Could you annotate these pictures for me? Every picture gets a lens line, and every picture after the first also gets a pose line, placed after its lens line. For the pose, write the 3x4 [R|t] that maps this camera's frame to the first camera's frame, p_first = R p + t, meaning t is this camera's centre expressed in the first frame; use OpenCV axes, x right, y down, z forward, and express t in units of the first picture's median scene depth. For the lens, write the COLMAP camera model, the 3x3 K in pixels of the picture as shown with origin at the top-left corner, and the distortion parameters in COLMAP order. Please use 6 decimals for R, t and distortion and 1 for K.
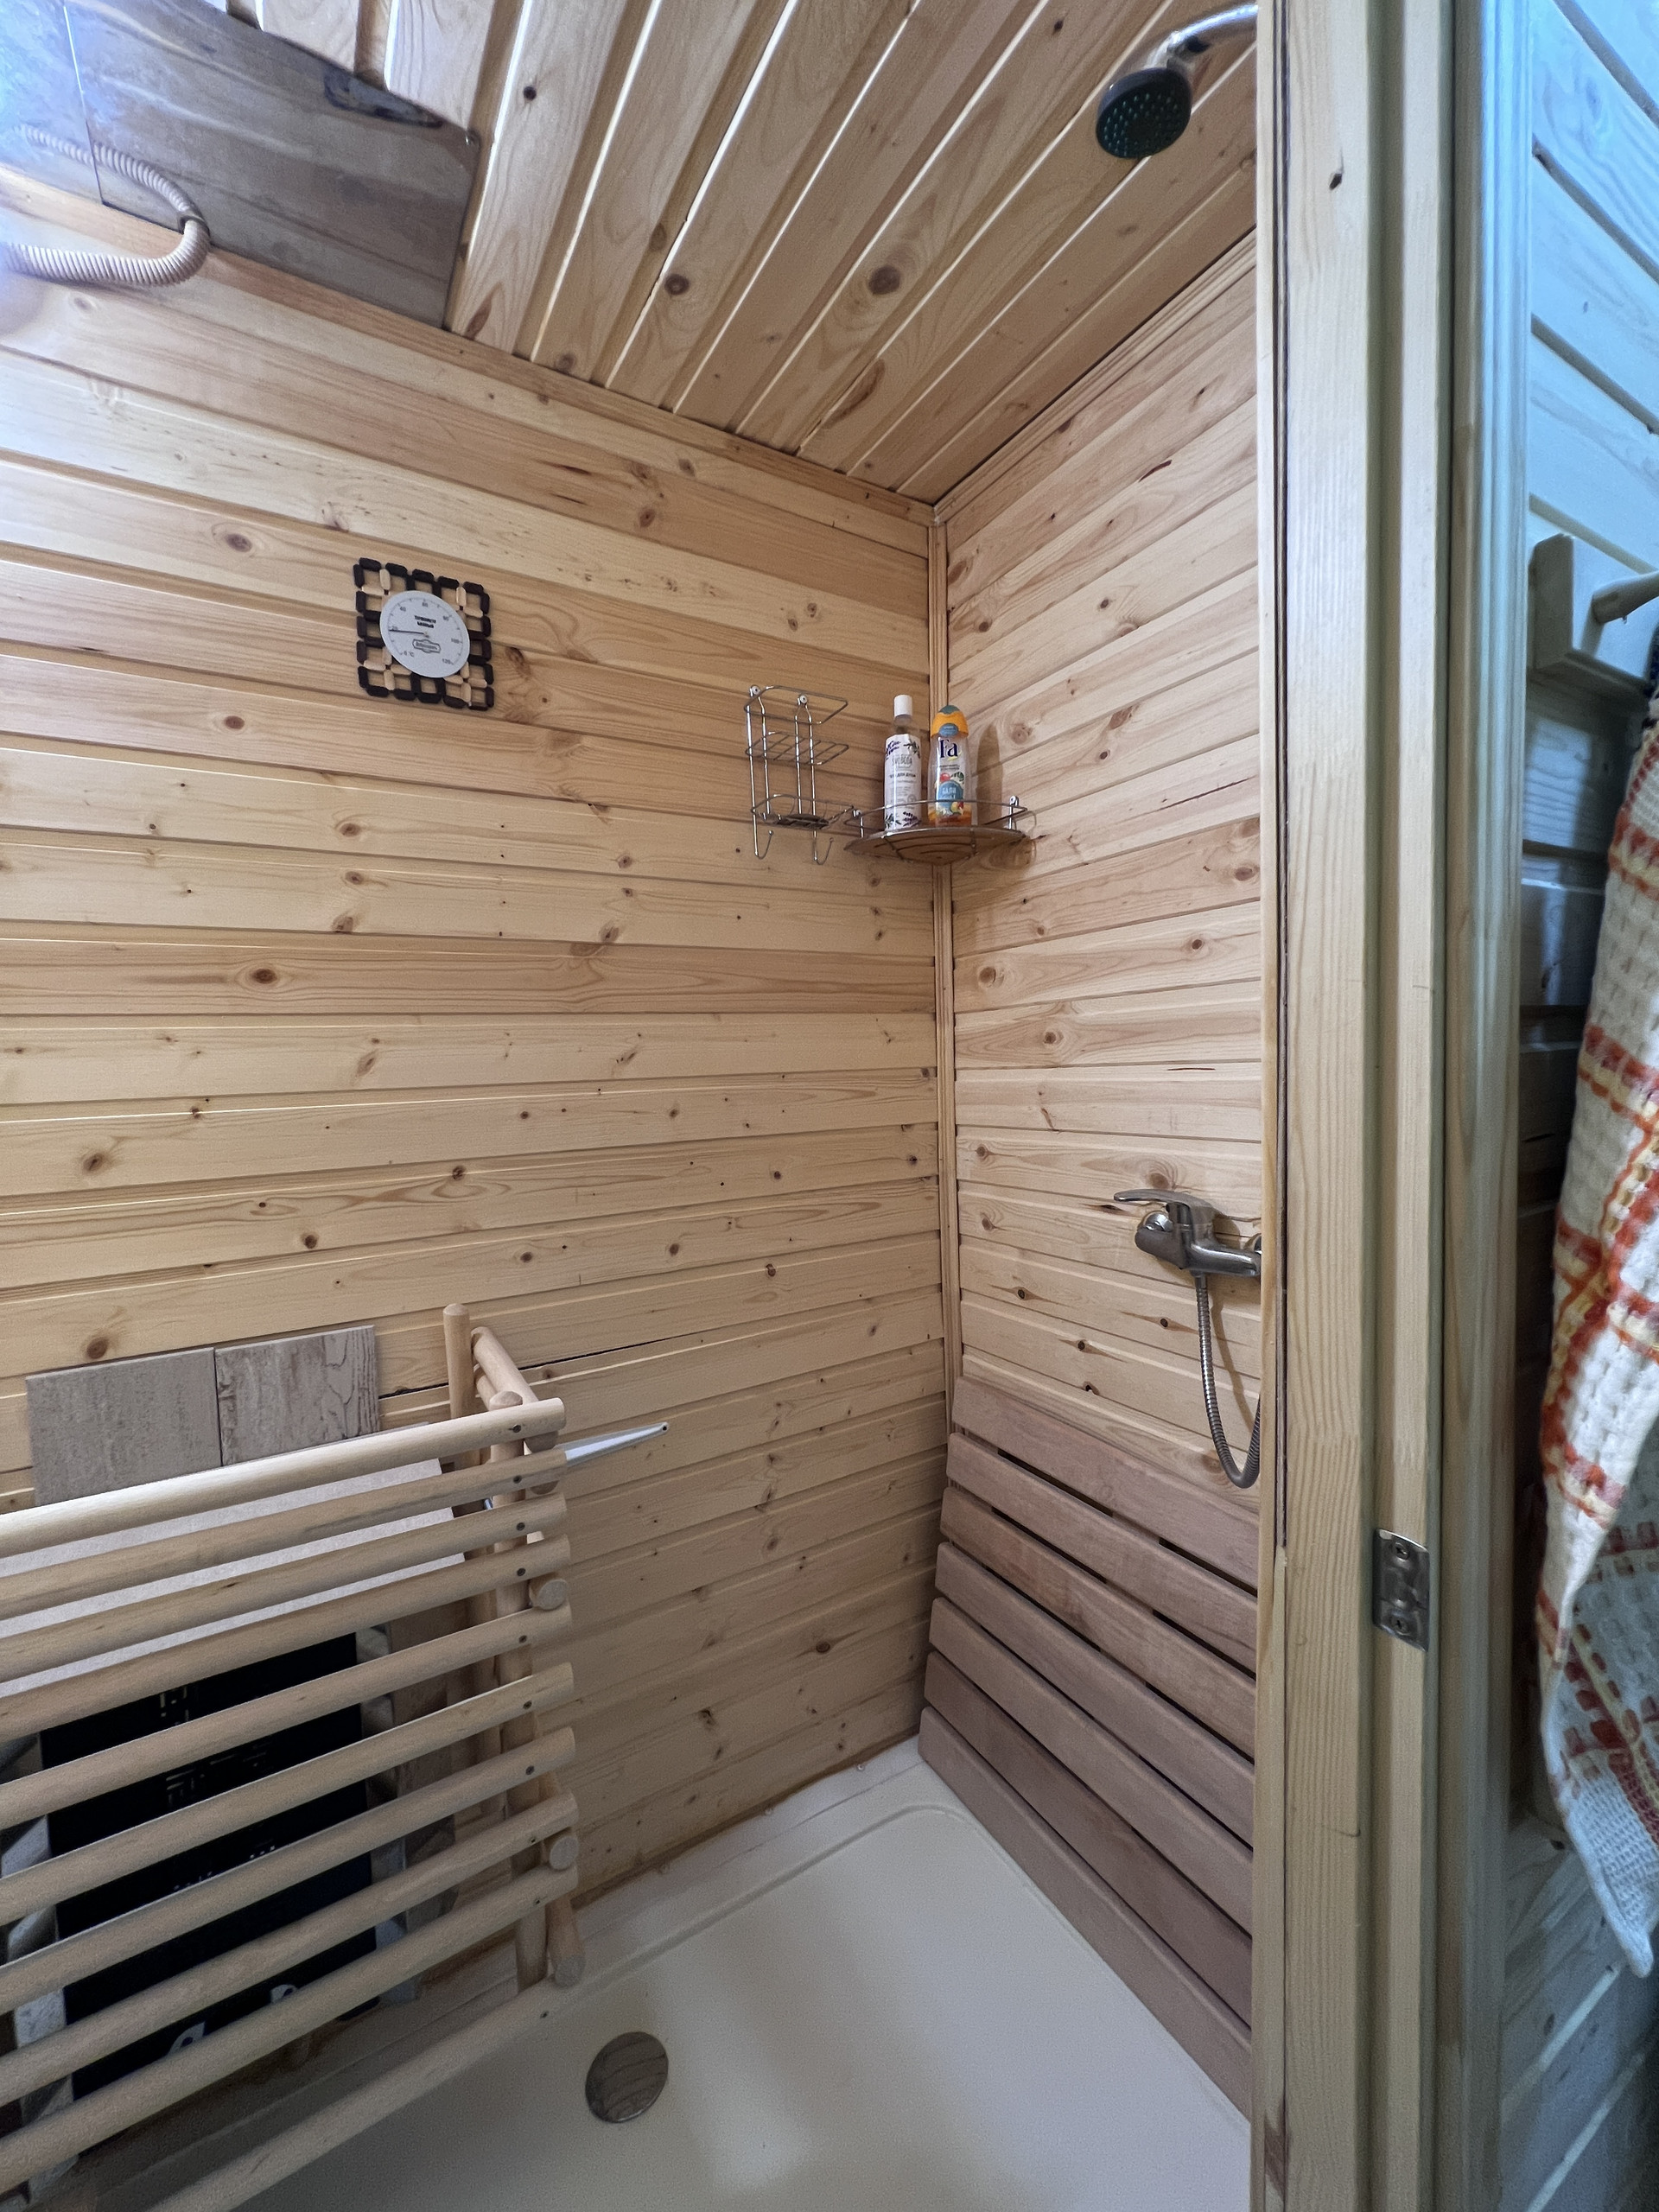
lens RADIAL K [[888.4, 0, 835.0], [0, 888.4, 1105.4], [0, 0, 1]] dist [-0.004596, 0.001494]
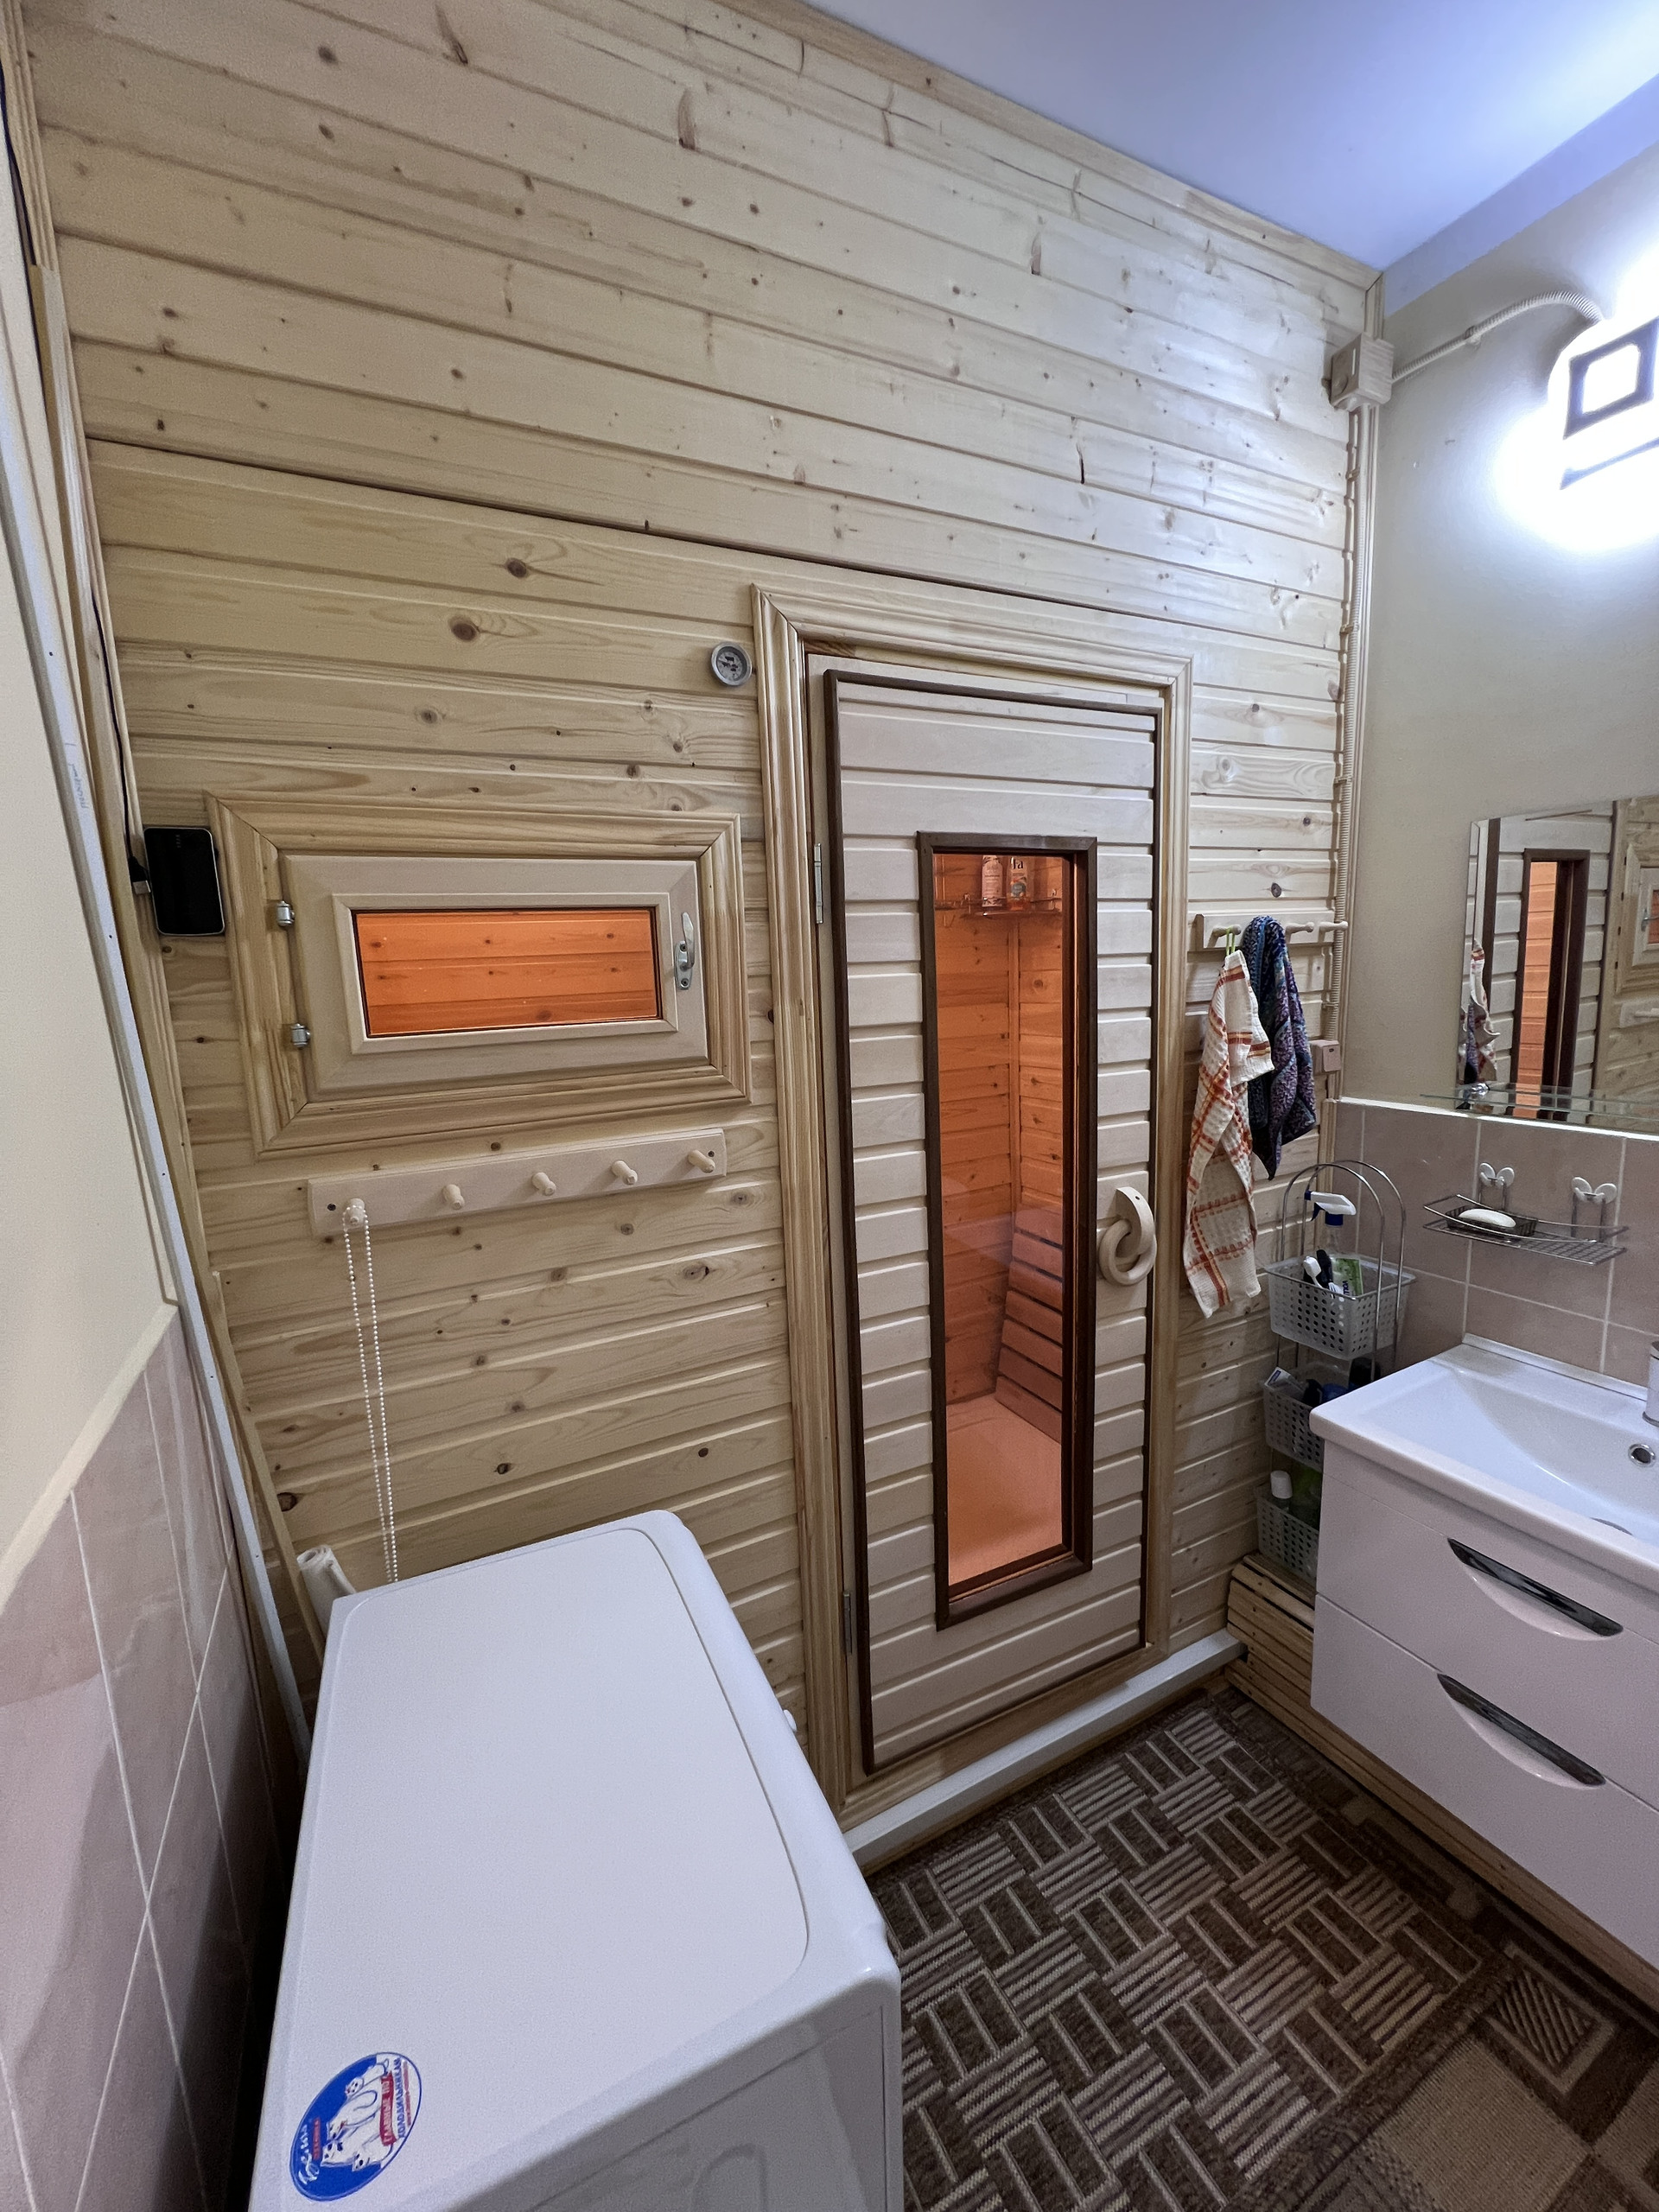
lens RADIAL K [[888.4, 0, 835.2], [0, 888.4, 1105.3], [0, 0, 1]] dist [-0.004596, 0.001494]
pose [[0.997648, -0.001646, -0.068532, -0.151091], [0.008901, 0.994358, 0.105701, -0.122178], [0.067971, -0.106062, 0.992034, -1.091026]]
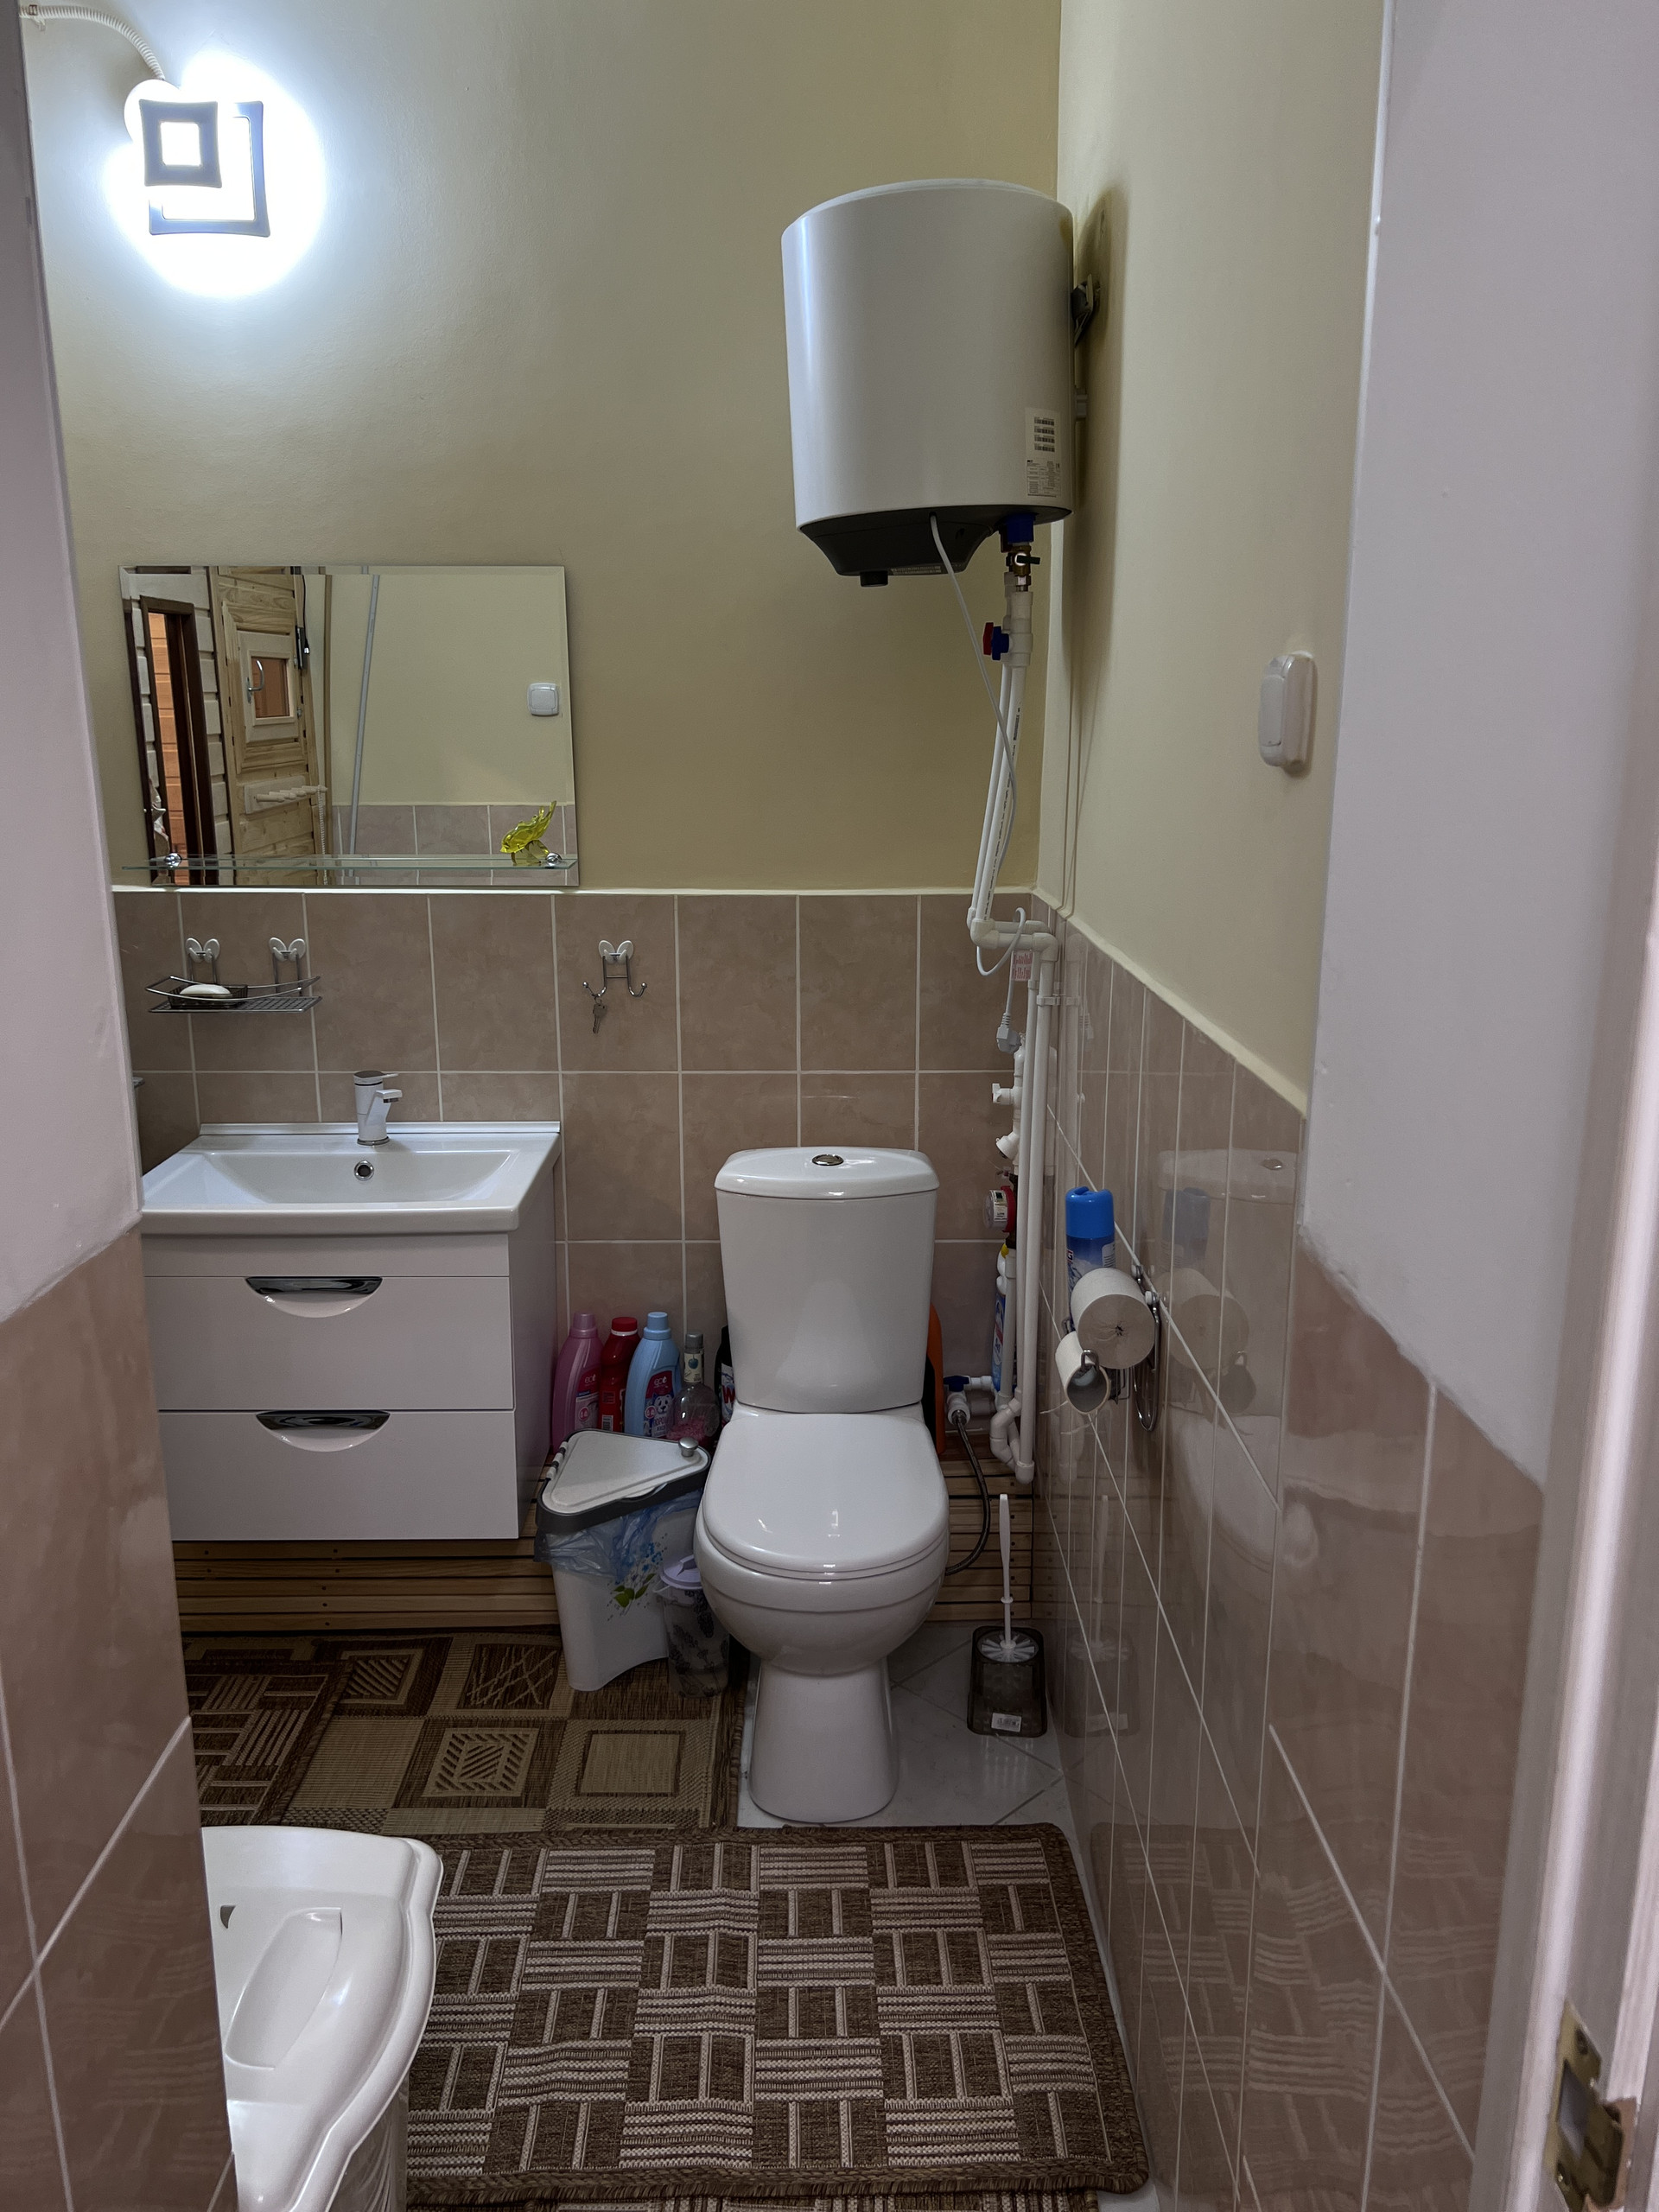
lens RADIAL K [[1655.6, 0, 831.9], [0, 1655.6, 1127.1], [0, 0, 1]] dist [0.052099, -0.052792]
pose [[0.513996, -0.171652, 0.840443, -0.897519], [0.026577, 0.982490, 0.184409, -0.026409], [-0.857381, -0.072449, 0.509558, -1.776180]]
